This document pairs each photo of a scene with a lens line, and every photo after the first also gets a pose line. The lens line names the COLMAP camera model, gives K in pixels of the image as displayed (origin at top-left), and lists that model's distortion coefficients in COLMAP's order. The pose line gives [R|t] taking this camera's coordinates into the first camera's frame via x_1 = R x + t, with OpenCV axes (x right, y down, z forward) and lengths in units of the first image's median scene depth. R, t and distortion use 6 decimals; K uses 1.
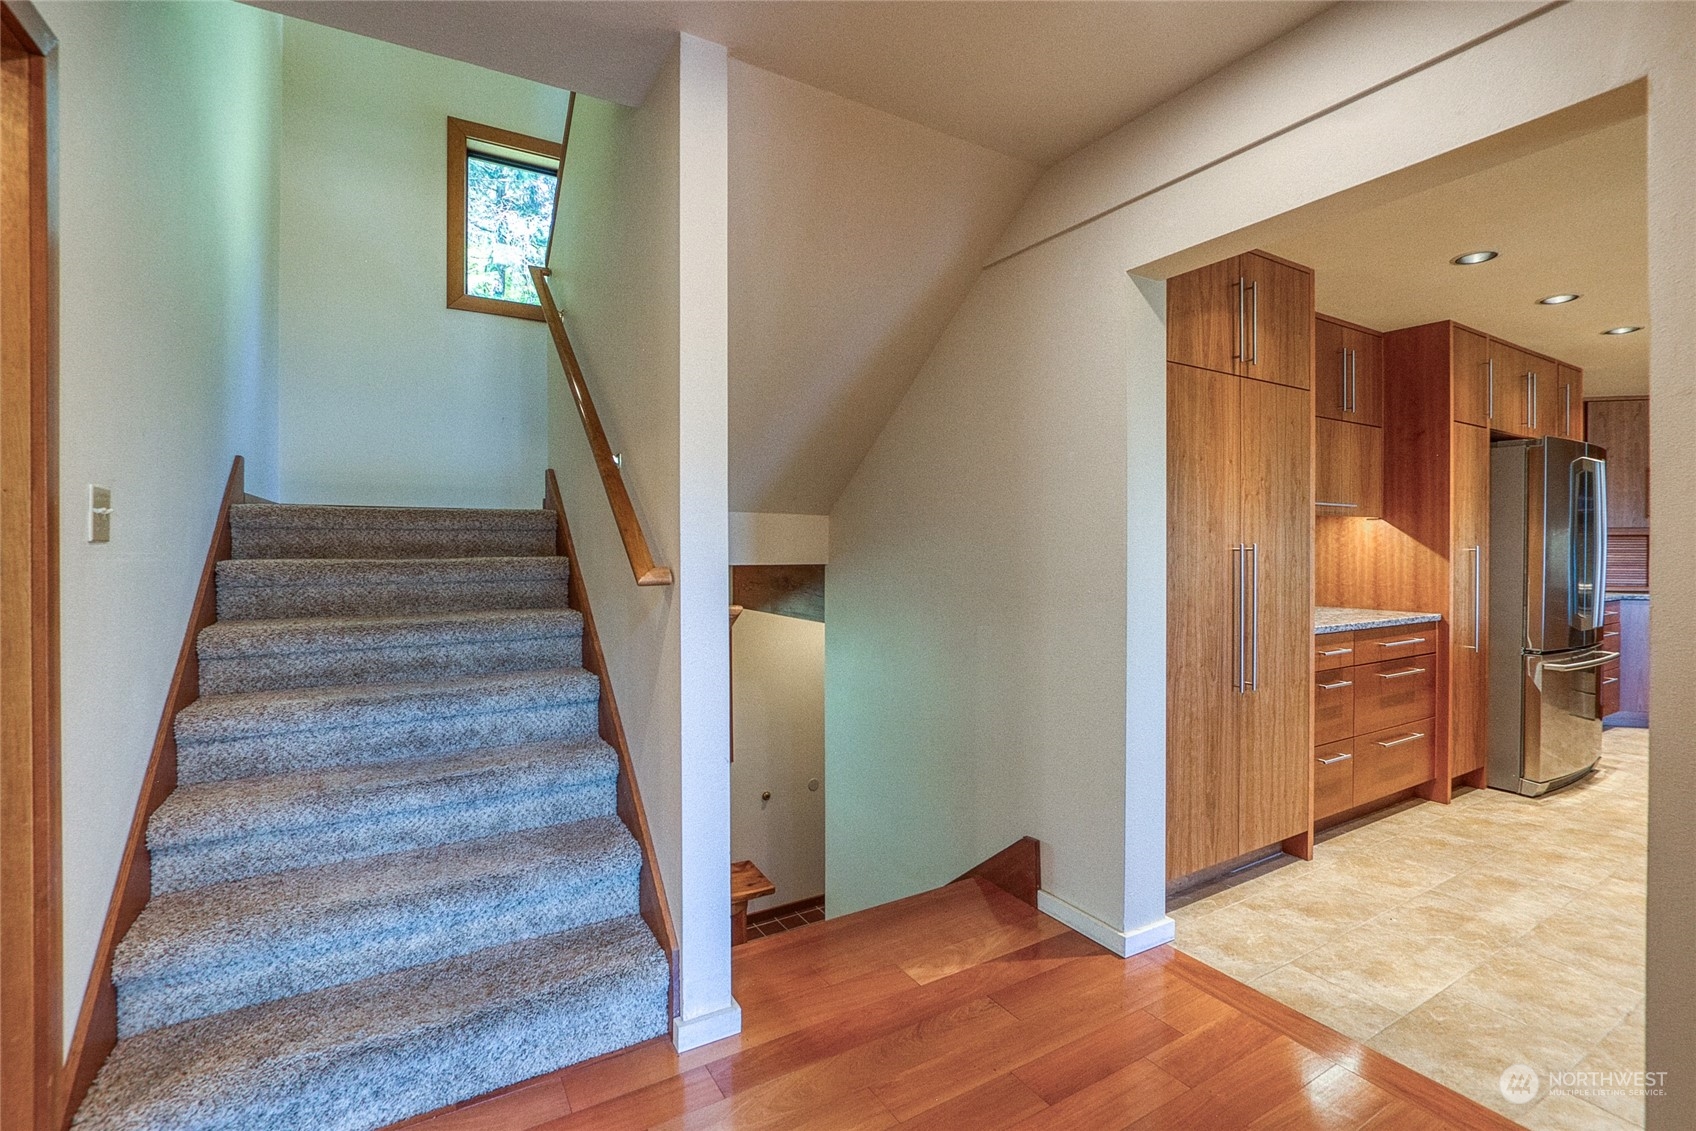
lens RADIAL K [[755.2, 0, 850.7], [0, 755.2, 559.6], [0, 0, 1]] dist [-0.019181, 0.003982]
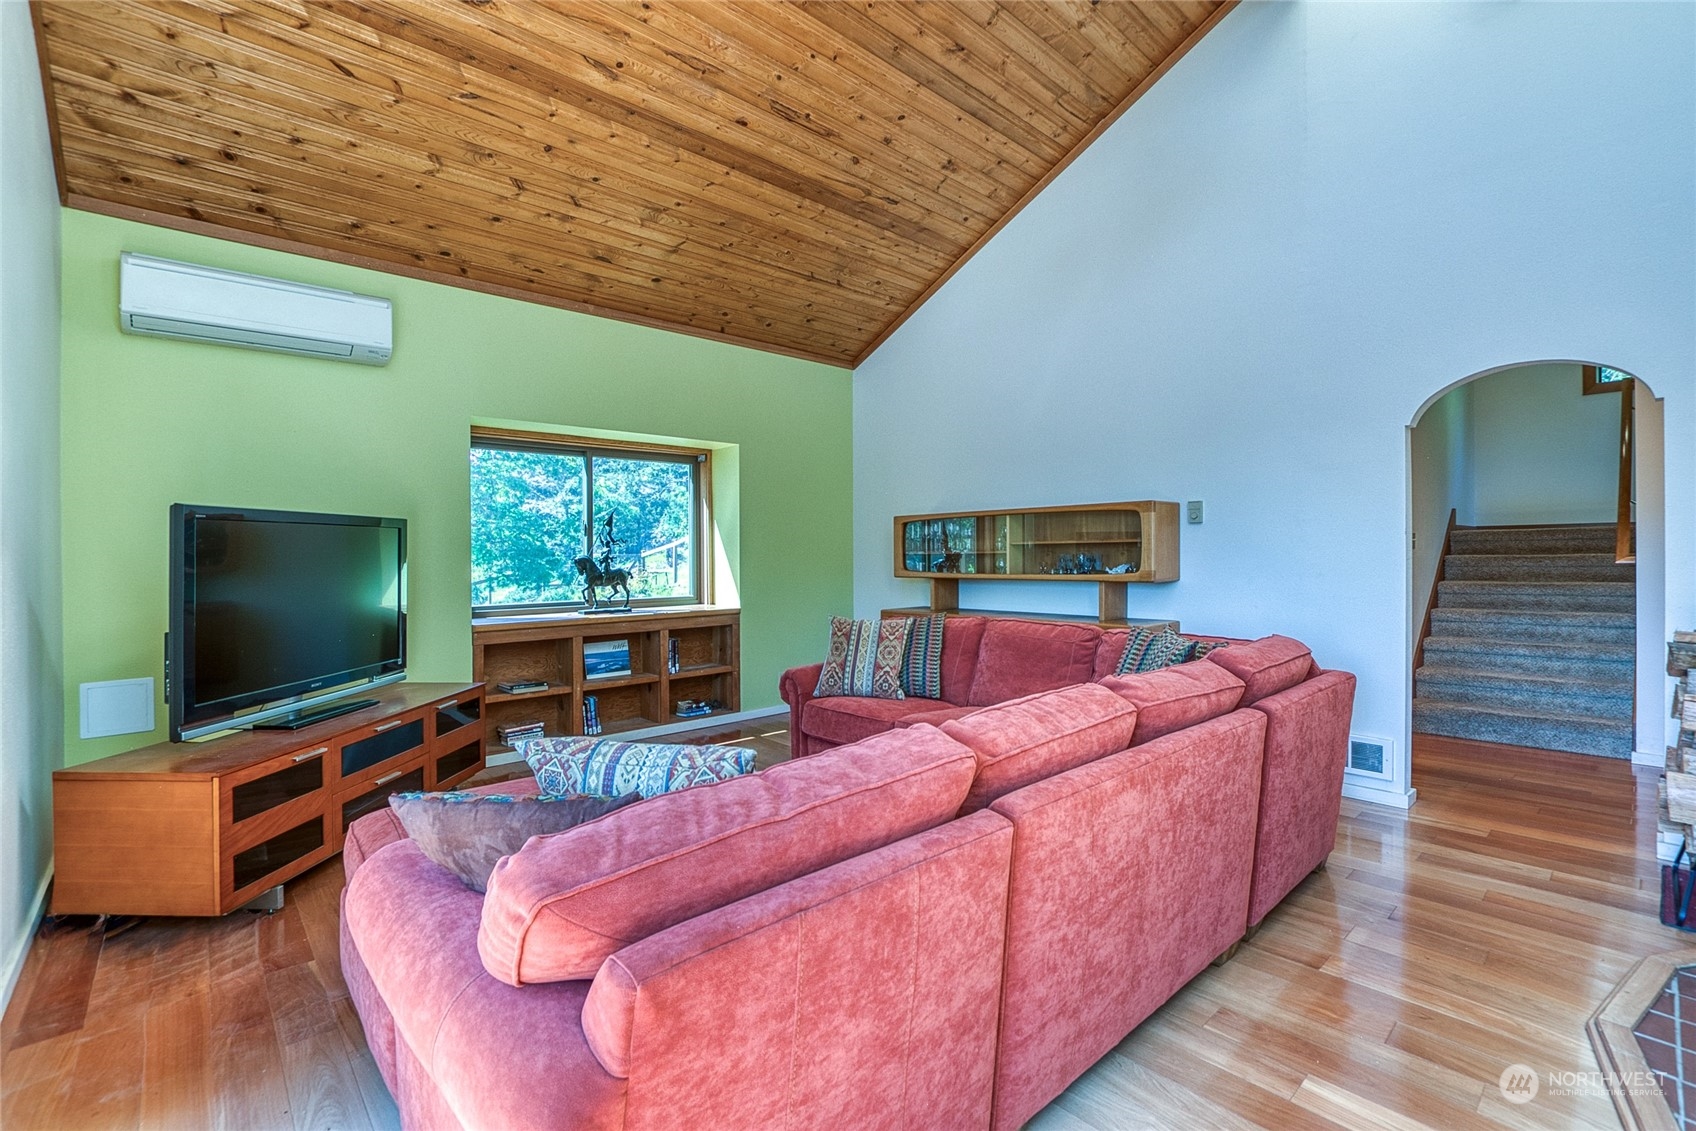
lens RADIAL K [[755.2, 0, 861.6], [0, 755.2, 557.0], [0, 0, 1]] dist [-0.019181, 0.003982]
pose [[0.205134, -0.001742, -0.978732, 0.710670], [-0.002658, 0.999994, -0.002337, 0.010270], [0.978730, 0.003081, 0.205128, -0.843946]]
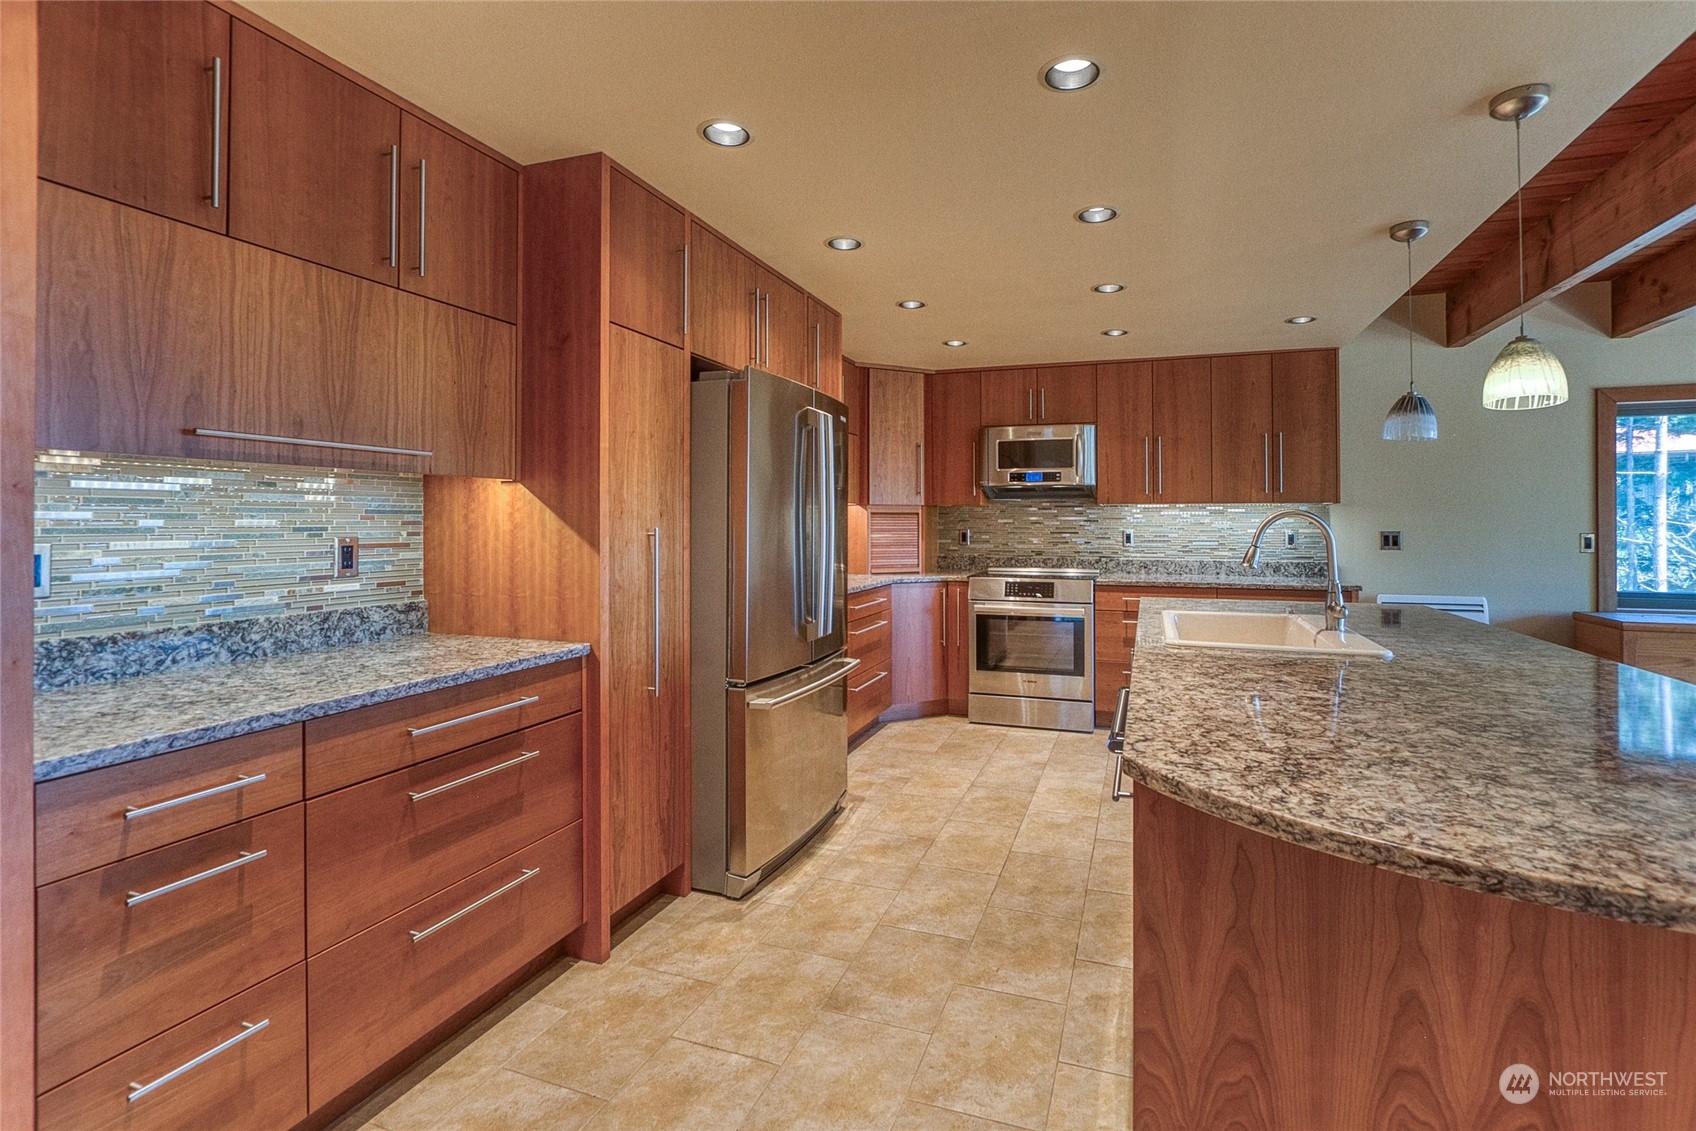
lens RADIAL K [[755.2, 0, 876.9], [0, 755.2, 526.5], [0, 0, 1]] dist [-0.019181, 0.003982]
pose [[0.775345, -0.004032, 0.631525, 0.587714], [0.011057, 0.999913, -0.007192, -0.013015], [-0.631441, 0.012559, 0.775322, 0.390732]]
